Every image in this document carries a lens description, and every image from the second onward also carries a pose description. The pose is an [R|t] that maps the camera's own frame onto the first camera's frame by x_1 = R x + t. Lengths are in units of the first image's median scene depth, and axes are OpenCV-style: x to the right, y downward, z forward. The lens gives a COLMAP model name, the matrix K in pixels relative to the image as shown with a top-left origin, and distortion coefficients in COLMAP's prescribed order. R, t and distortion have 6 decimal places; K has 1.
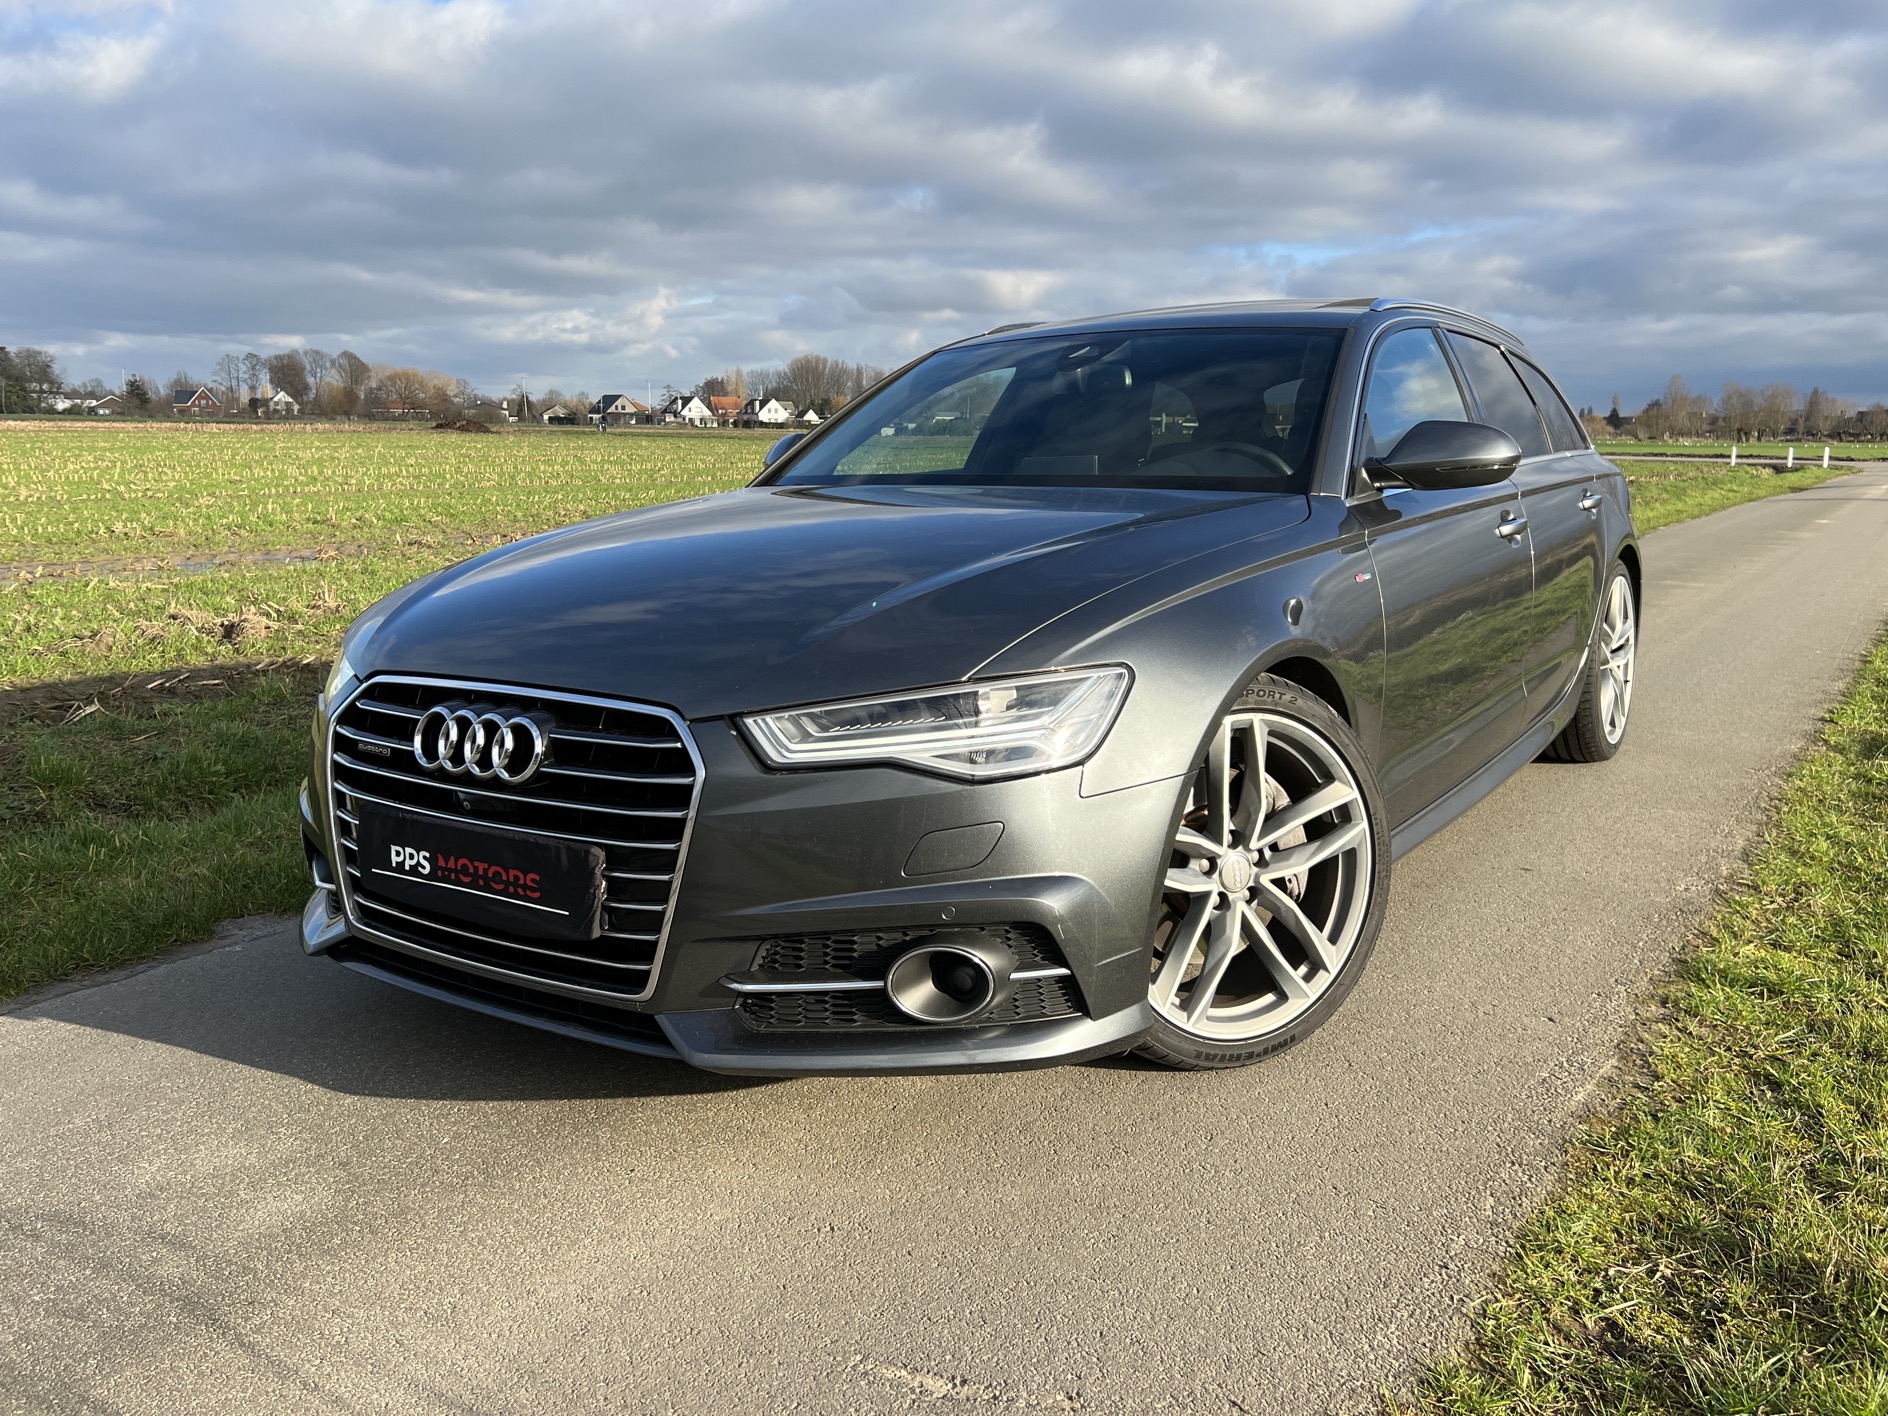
lens RADIAL K [[1732.3, 0, 840.7], [0, 1732.3, 809.3], [0, 0, 1]] dist [0.048872, -0.070042]
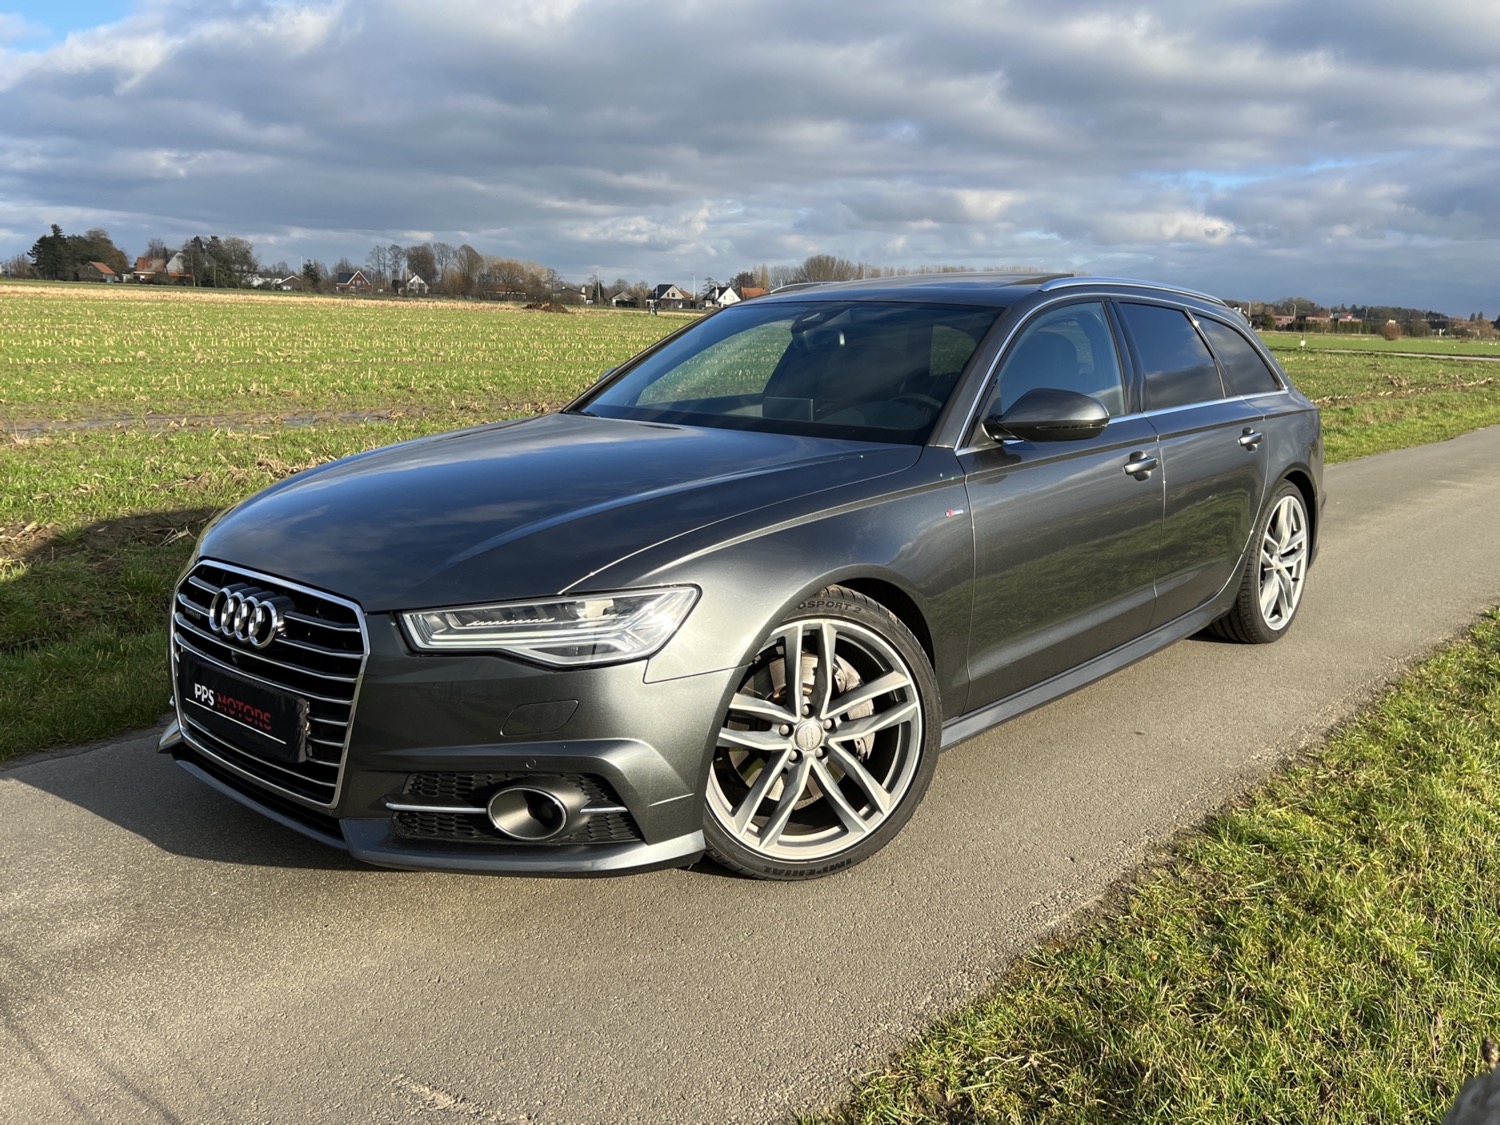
lens RADIAL K [[1376.3, 0, 722.2], [0, 1376.3, 664.1], [0, 0, 1]] dist [0.048872, -0.070042]
pose [[0.990631, 0.057059, -0.124072, 0.254239], [-0.051292, 0.997472, 0.049191, -0.059911], [0.126565, -0.042366, 0.991053, -0.053829]]
